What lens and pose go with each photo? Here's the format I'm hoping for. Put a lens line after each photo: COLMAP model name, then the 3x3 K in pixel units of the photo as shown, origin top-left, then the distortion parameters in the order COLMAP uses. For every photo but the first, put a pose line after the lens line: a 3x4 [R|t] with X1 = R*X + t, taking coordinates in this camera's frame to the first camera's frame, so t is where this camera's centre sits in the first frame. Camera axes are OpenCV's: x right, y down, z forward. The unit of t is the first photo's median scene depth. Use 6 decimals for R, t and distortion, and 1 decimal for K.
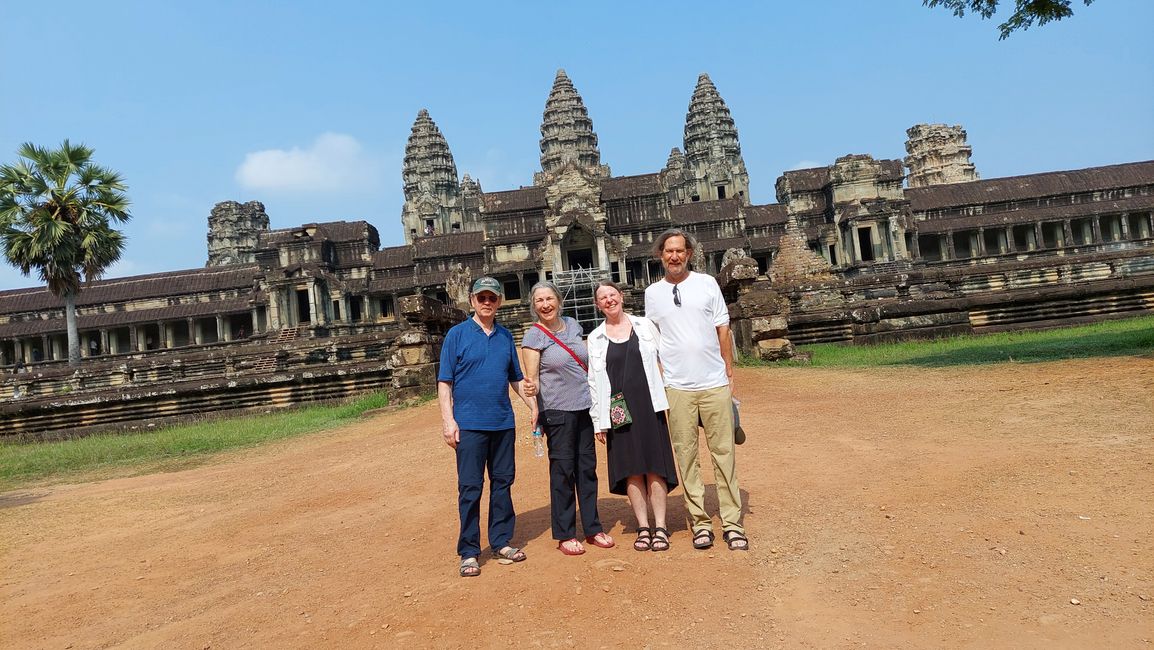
lens RADIAL K [[1957.3, 0, 577.1], [0, 1957.3, 325.0], [0, 0, 1]] dist [0.147564, 0.000000]
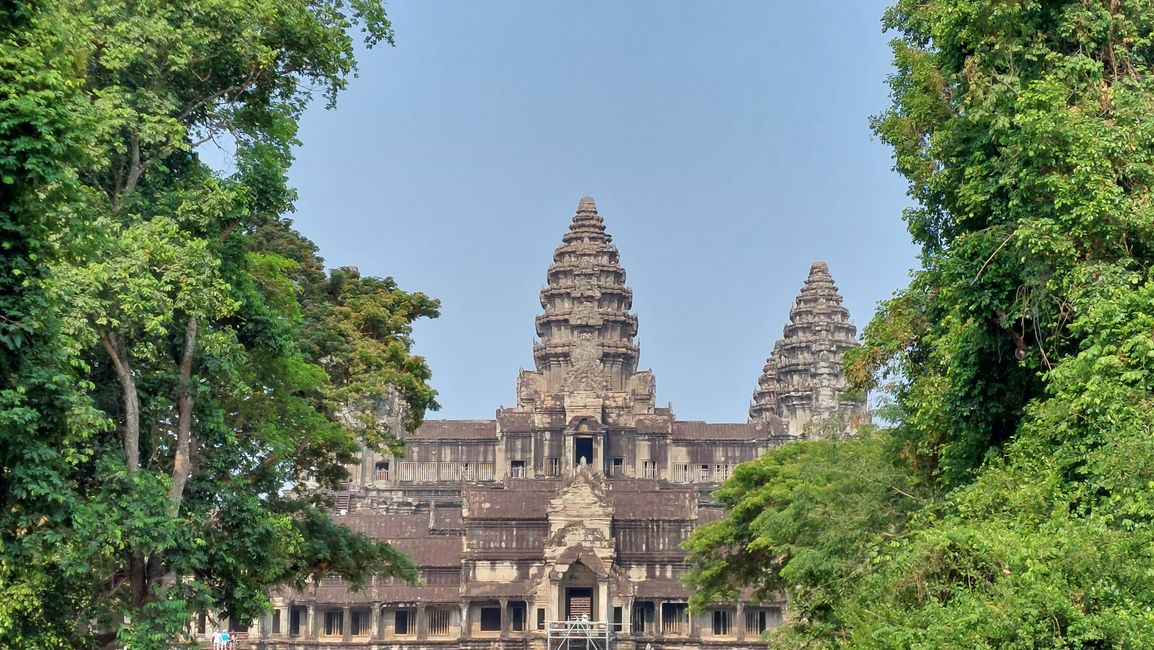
lens RADIAL K [[1957.3, 0, 571.2], [0, 1957.3, 325.1], [0, 0, 1]] dist [0.147564, 0.000000]
pose [[0.993437, 0.112896, -0.018387, 0.000703], [-0.114367, 0.977571, -0.176847, 0.003265], [-0.001991, 0.177789, 0.984067, 0.192729]]
